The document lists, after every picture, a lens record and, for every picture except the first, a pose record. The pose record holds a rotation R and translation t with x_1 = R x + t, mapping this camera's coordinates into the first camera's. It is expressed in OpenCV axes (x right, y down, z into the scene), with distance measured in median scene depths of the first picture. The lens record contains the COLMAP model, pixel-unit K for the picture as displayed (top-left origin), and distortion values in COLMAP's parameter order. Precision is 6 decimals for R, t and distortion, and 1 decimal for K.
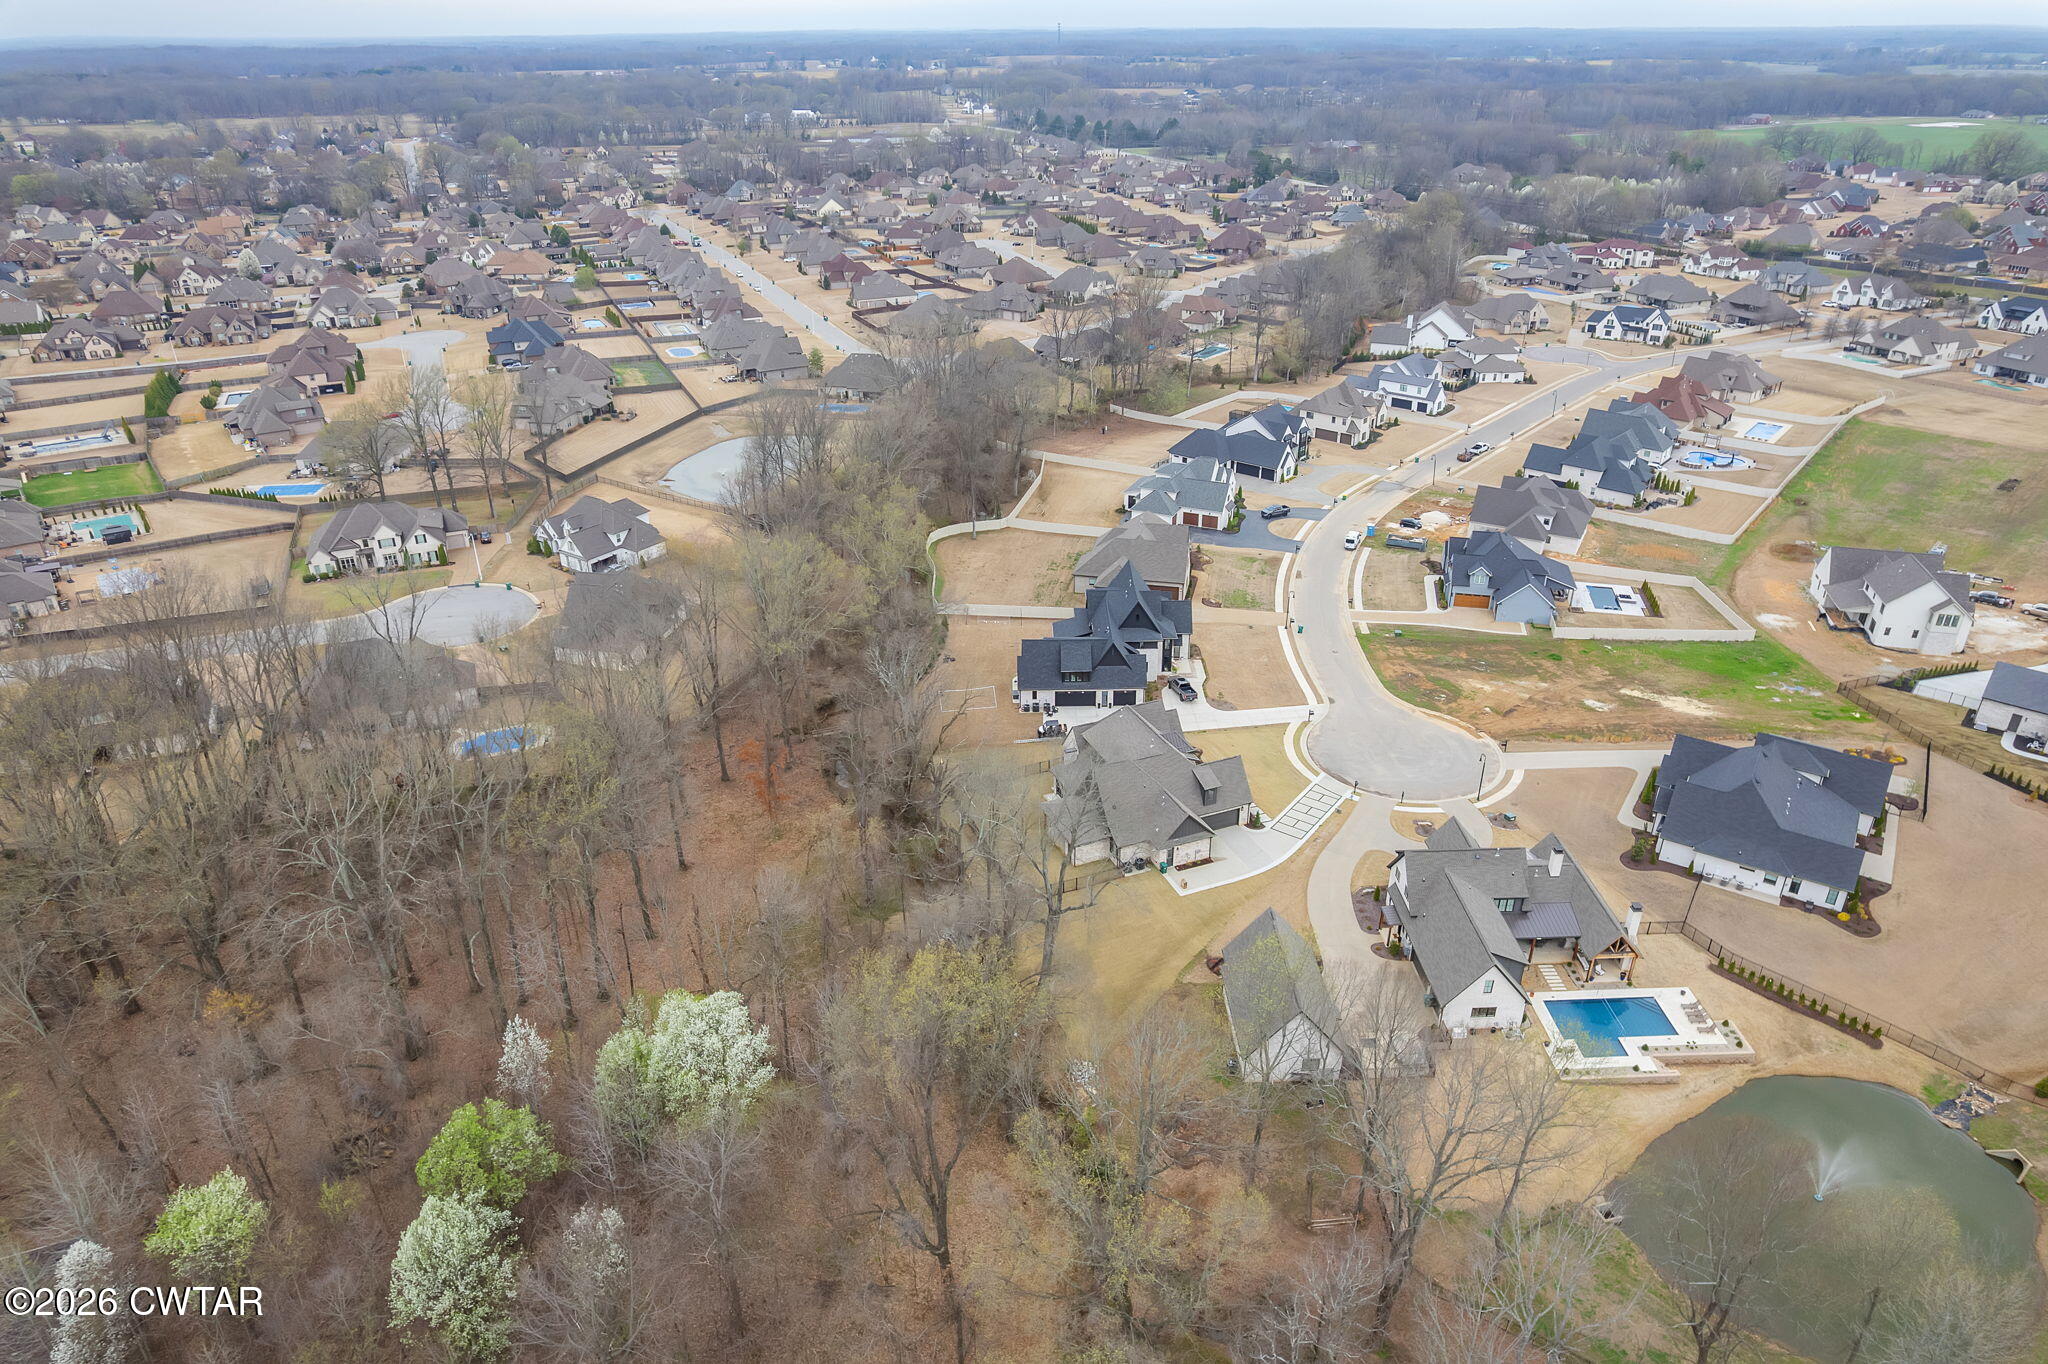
lens RADIAL K [[1312.8, 0, 1028.1], [0, 1312.8, 690.8], [0, 0, 1]] dist [-0.065657, 0.049758]
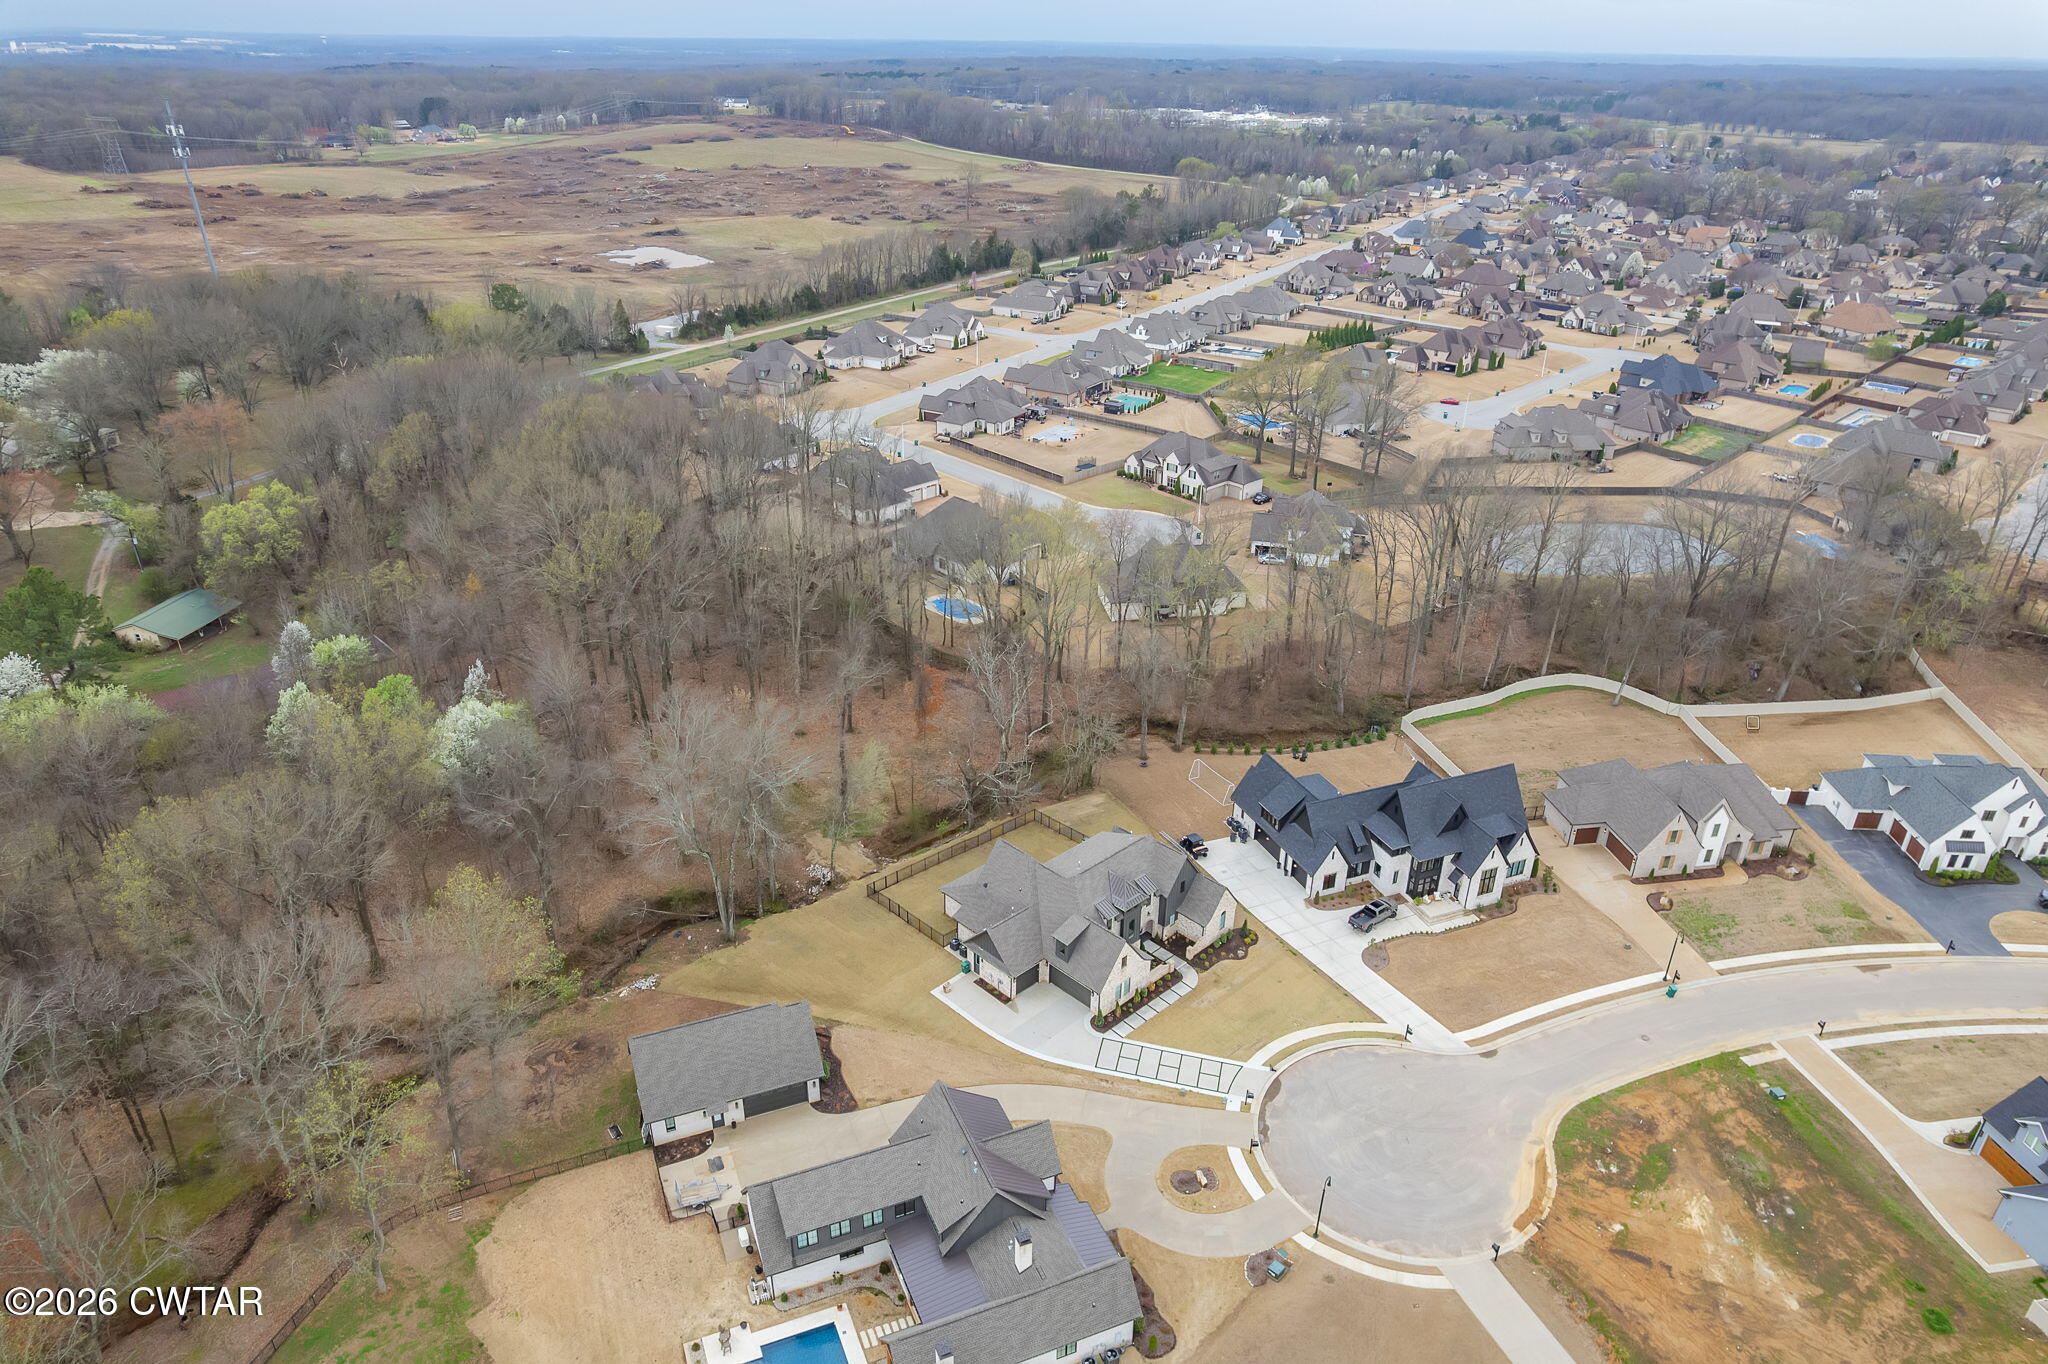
lens RADIAL K [[1312.8, 0, 1026.8], [0, 1312.8, 693.7], [0, 0, 1]] dist [-0.065657, 0.049758]
pose [[0.360868, 0.432814, -0.826103, 0.445212], [-0.441513, 0.859524, 0.257458, -0.157789], [0.821487, 0.271826, 0.501268, 0.303555]]
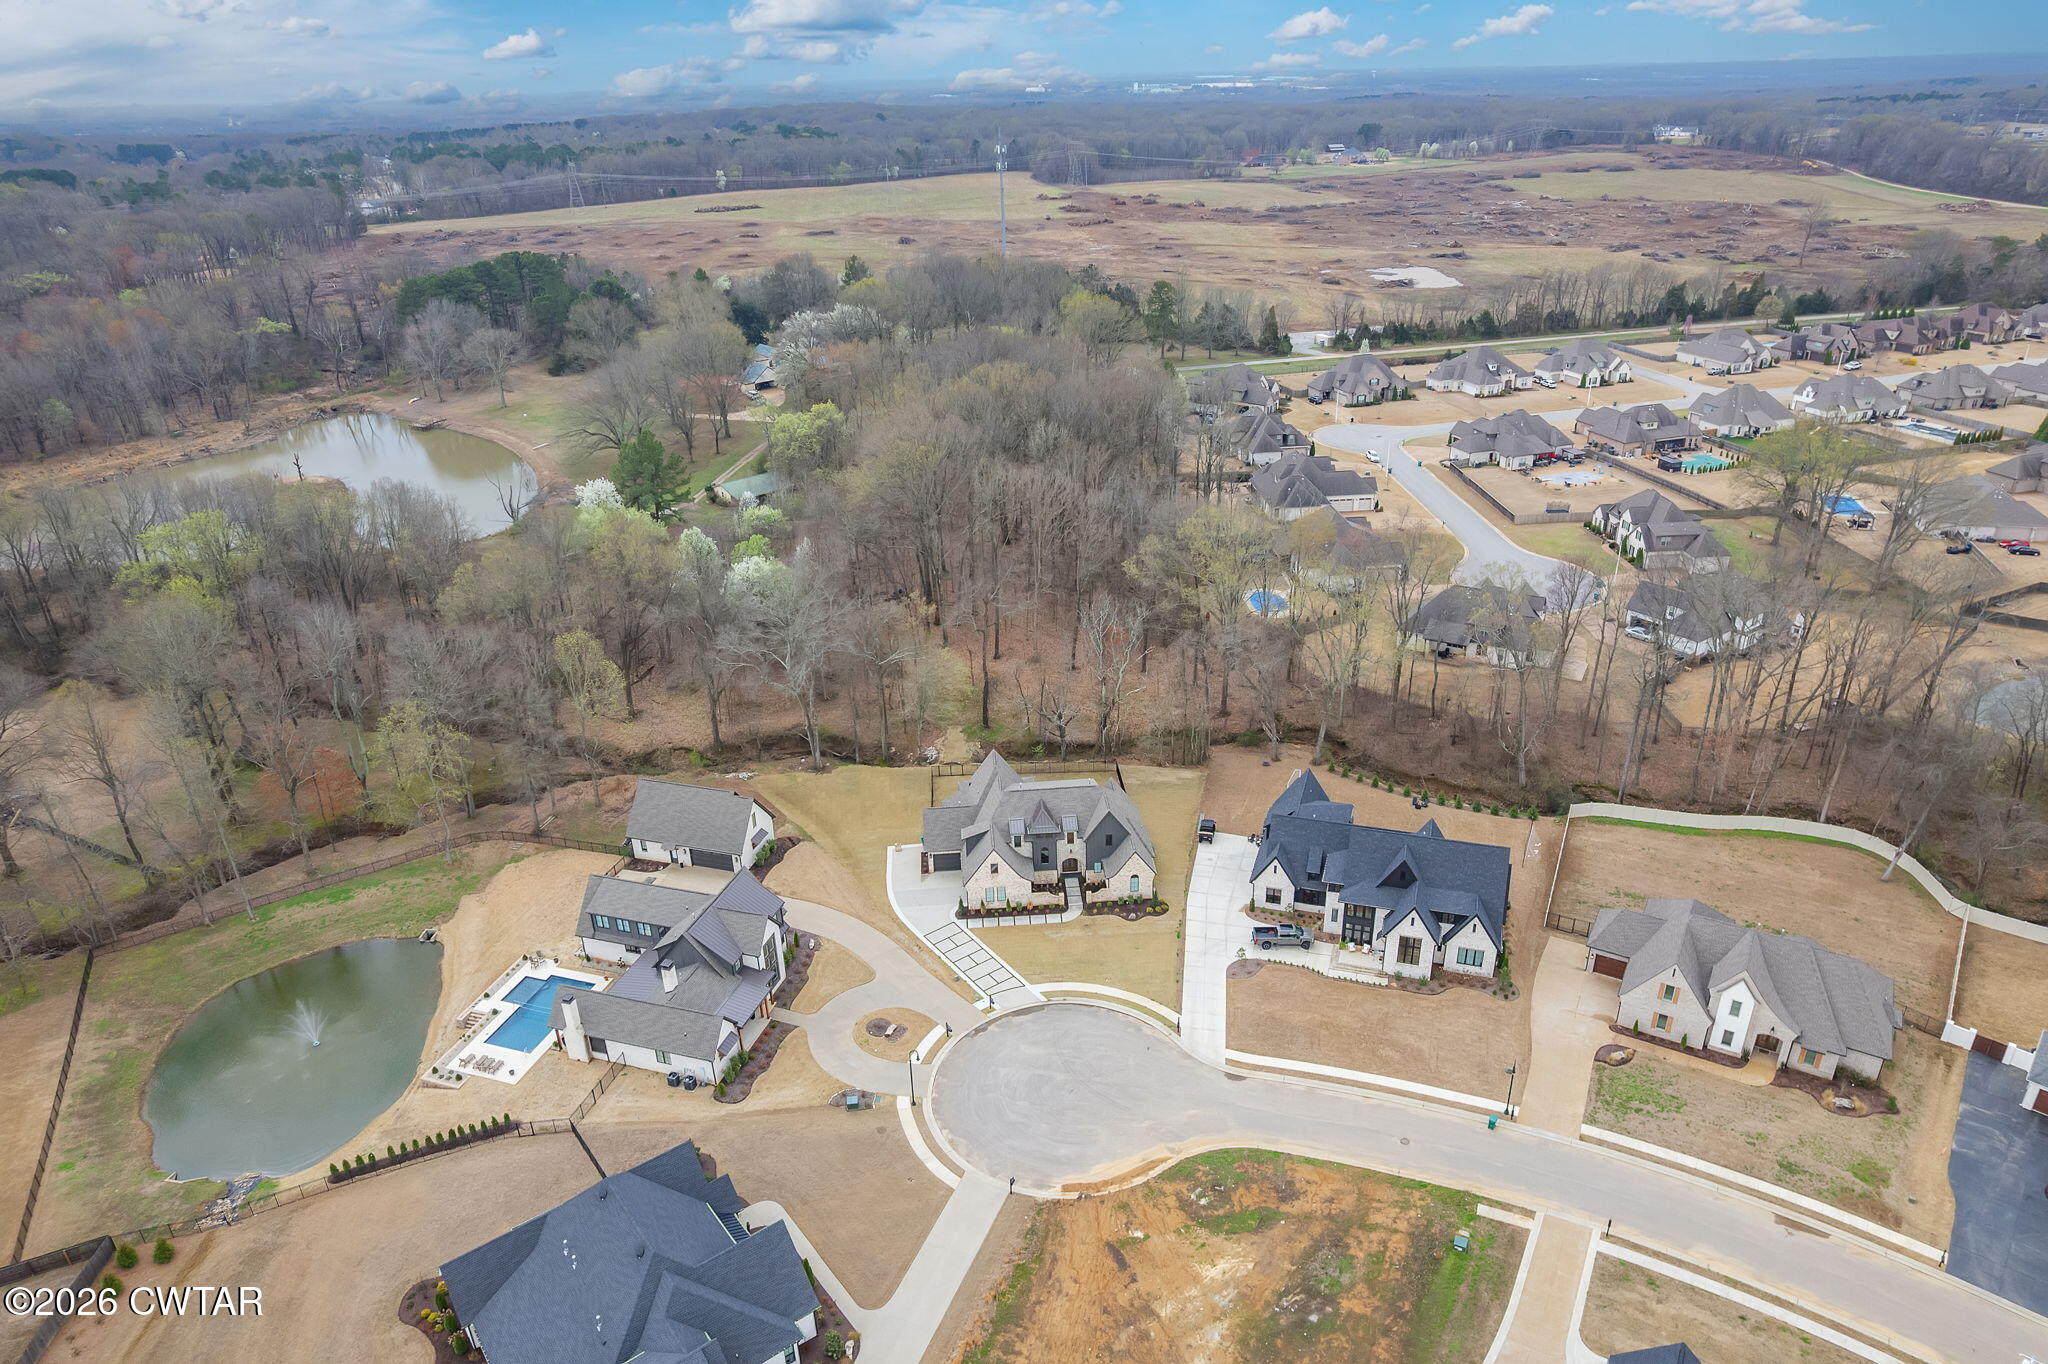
lens RADIAL K [[1312.8, 0, 1021.3], [0, 1312.8, 685.7], [0, 0, 1]] dist [-0.065657, 0.049758]
pose [[-0.325964, 0.418239, -0.847835, 0.535077], [-0.408120, 0.746691, 0.525253, -0.318399], [0.852752, 0.517232, -0.072703, 0.616110]]
